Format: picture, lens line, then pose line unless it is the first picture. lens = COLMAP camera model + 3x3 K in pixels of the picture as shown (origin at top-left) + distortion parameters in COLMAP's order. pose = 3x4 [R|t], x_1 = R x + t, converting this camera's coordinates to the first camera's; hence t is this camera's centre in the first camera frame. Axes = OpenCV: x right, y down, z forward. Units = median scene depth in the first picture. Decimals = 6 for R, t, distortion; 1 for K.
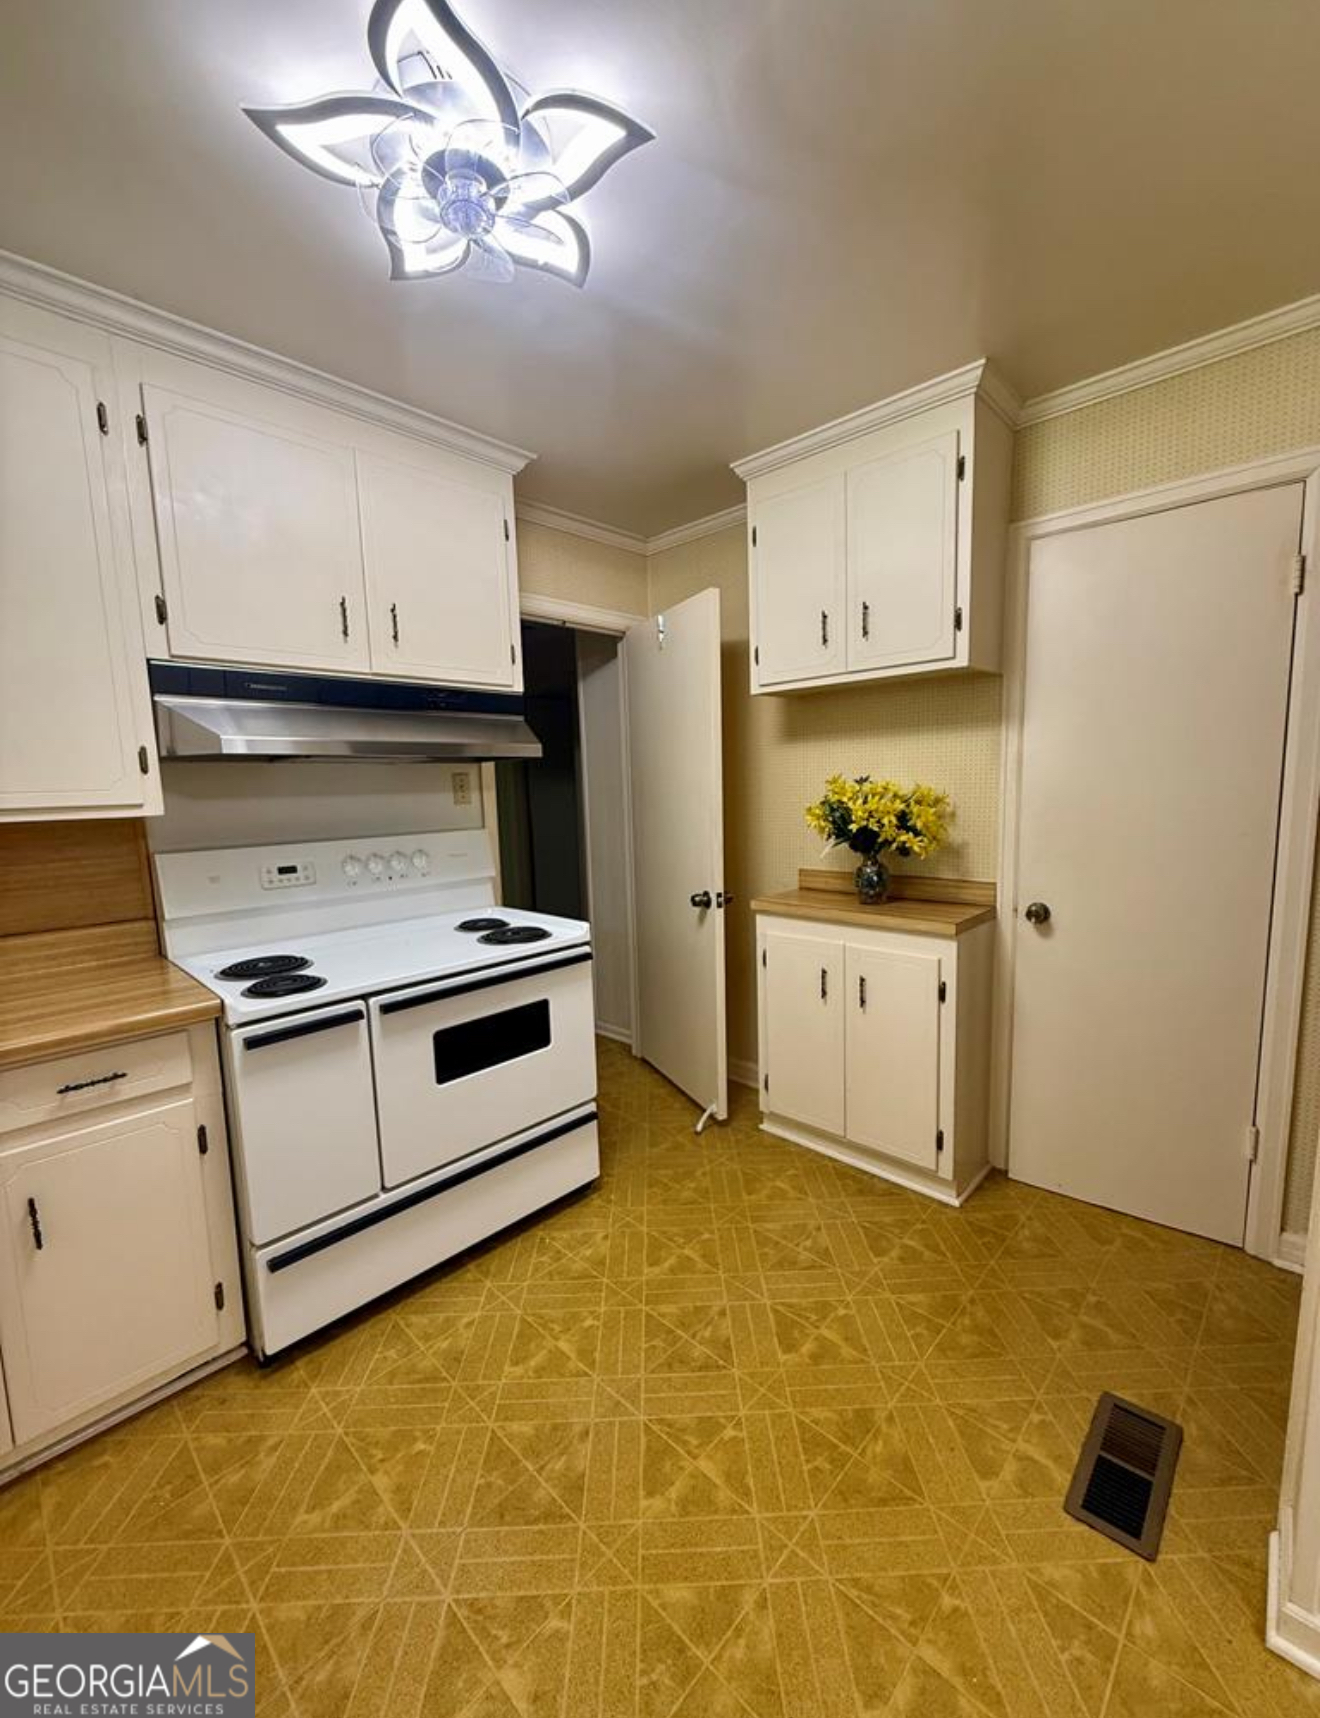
lens RADIAL K [[704.4, 0, 670.6], [0, 704.4, 867.3], [0, 0, 1]] dist [-0.002306, 0.000614]
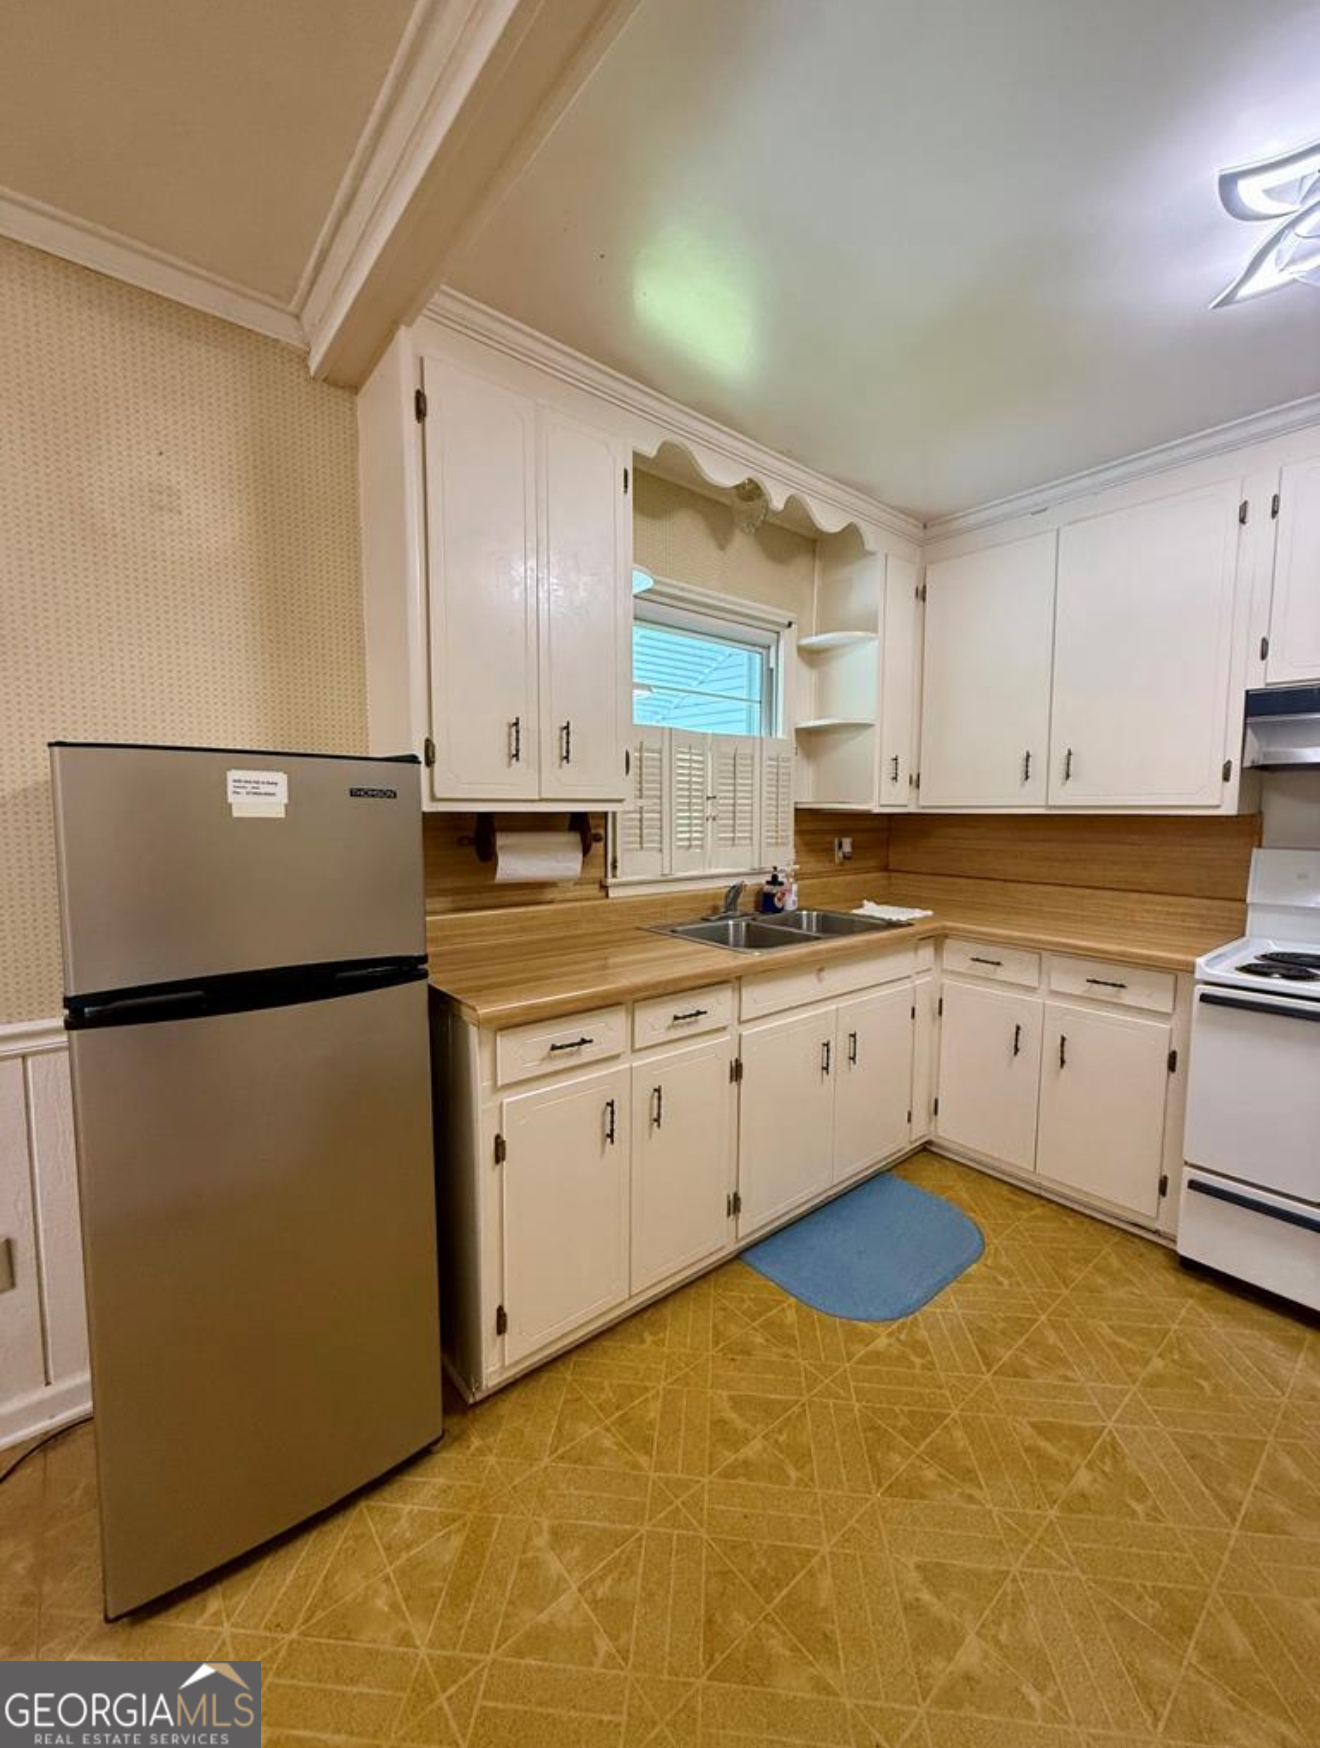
lens RADIAL K [[708.3, 0, 656.5], [0, 708.3, 871.1], [0, 0, 1]] dist [-0.002459, 0.000358]
pose [[-0.118808, 0.112337, -0.986542, 0.729231], [-0.121394, 0.984482, 0.126722, -0.011303], [0.985468, 0.134816, -0.103328, 0.145306]]
